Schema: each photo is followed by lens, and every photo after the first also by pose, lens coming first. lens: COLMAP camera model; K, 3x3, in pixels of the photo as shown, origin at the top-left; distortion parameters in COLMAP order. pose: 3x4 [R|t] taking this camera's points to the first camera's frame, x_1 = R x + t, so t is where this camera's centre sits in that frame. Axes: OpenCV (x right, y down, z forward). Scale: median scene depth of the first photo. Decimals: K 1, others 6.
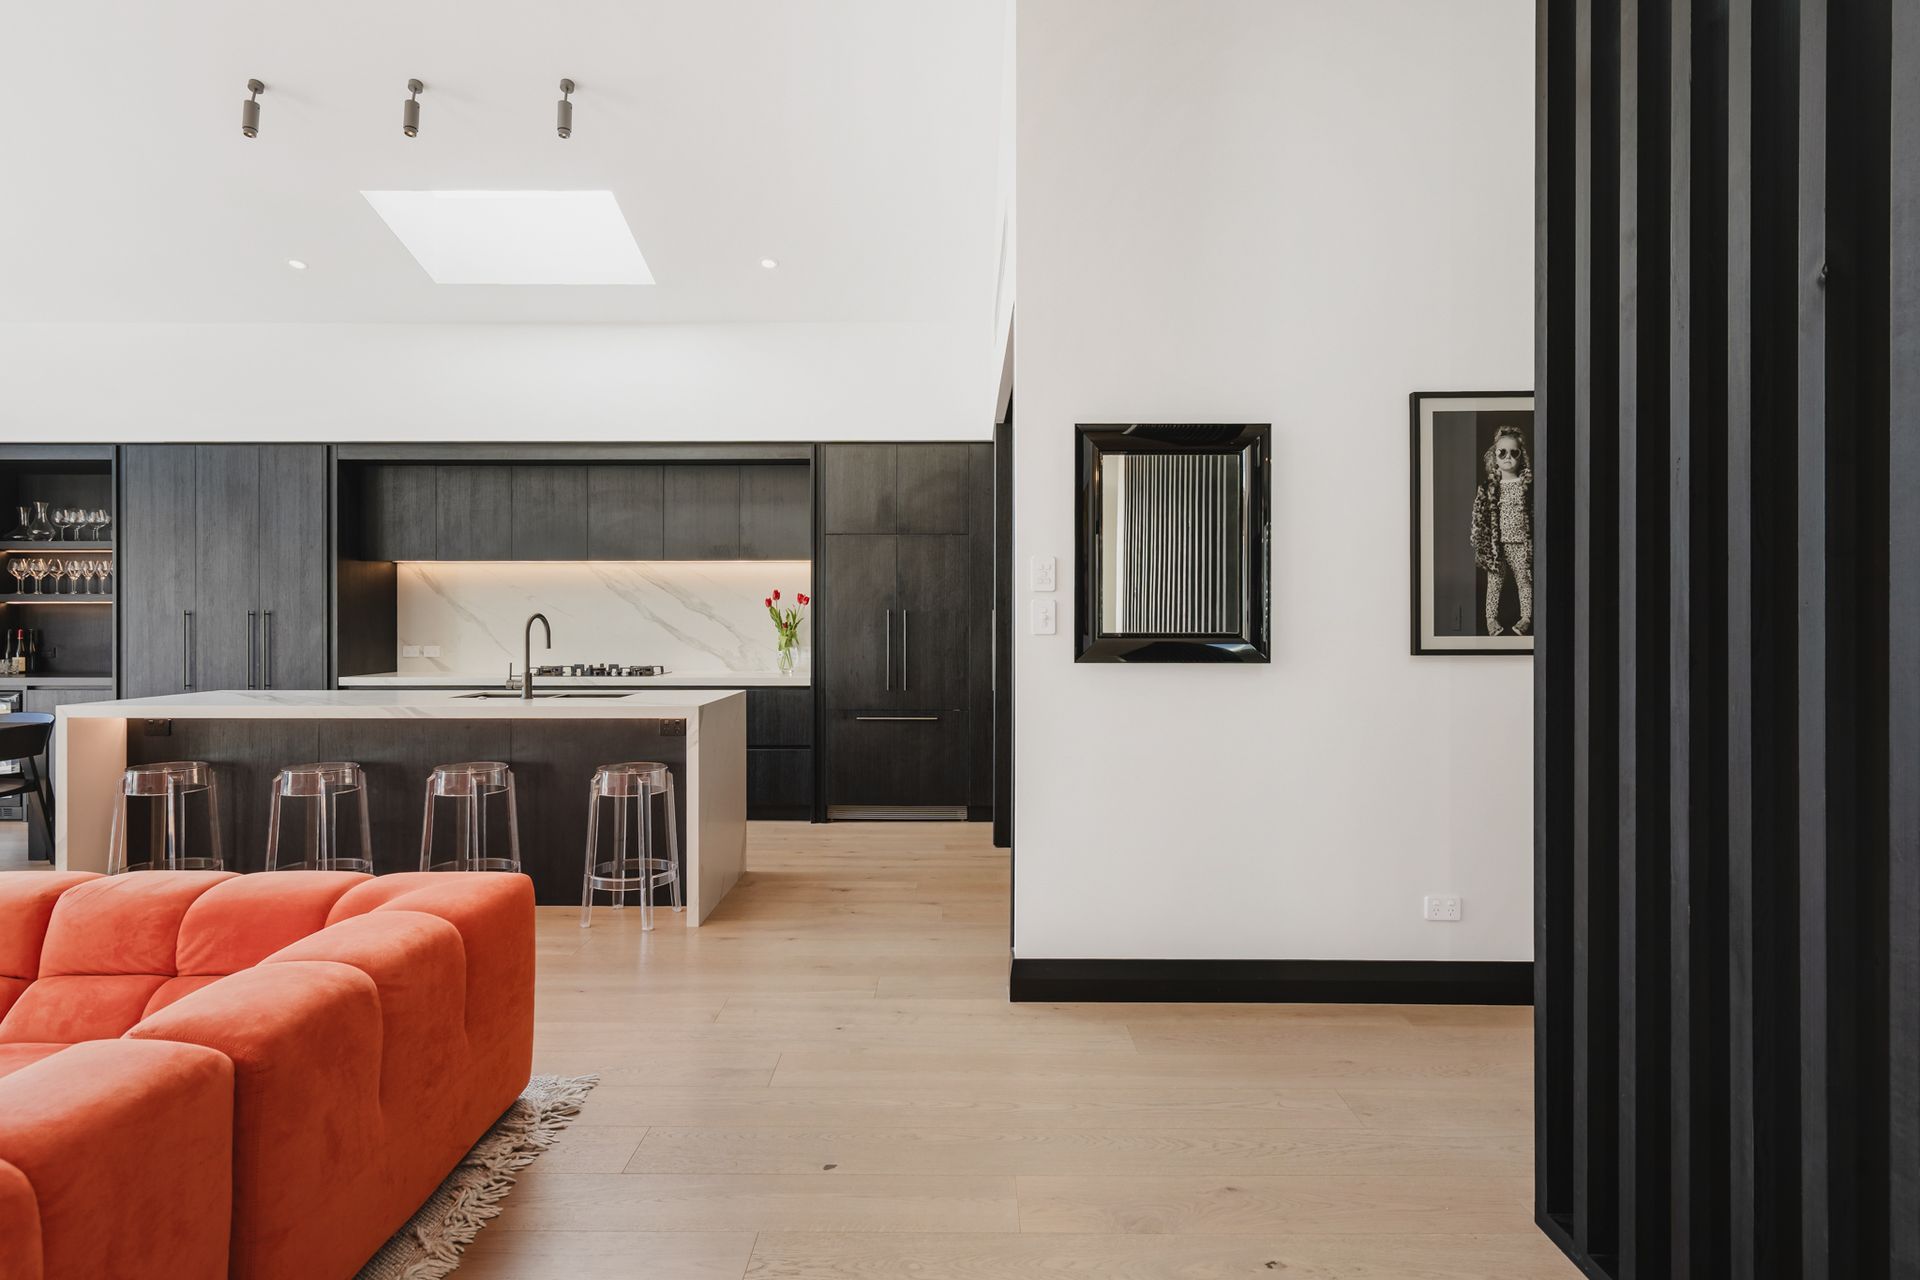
lens RADIAL K [[1067.2, 0, 967.0], [0, 1067.2, 616.1], [0, 0, 1]] dist [0.008219, 0.004874]
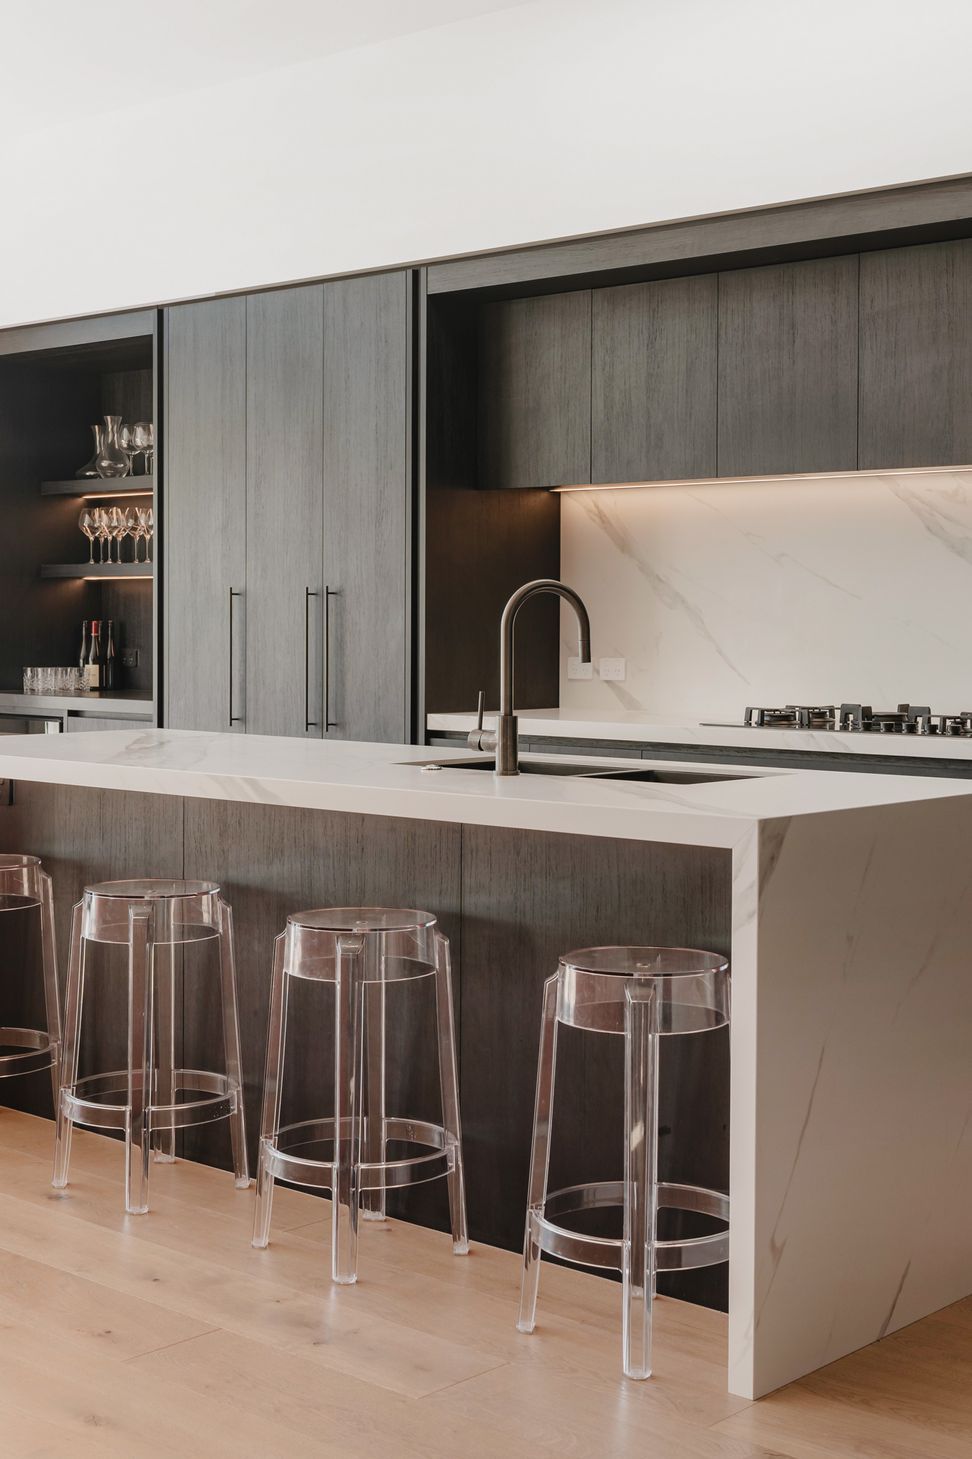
lens RADIAL K [[2077.3, 0, 490.4], [0, 2077.3, 671.5], [0, 0, 1]] dist [0.019685, 0.000000]
pose [[0.744893, 0.020361, -0.666873, 0.109324], [-0.003344, 0.999636, 0.026786, 0.009204], [0.667175, -0.017723, 0.744690, 0.261881]]
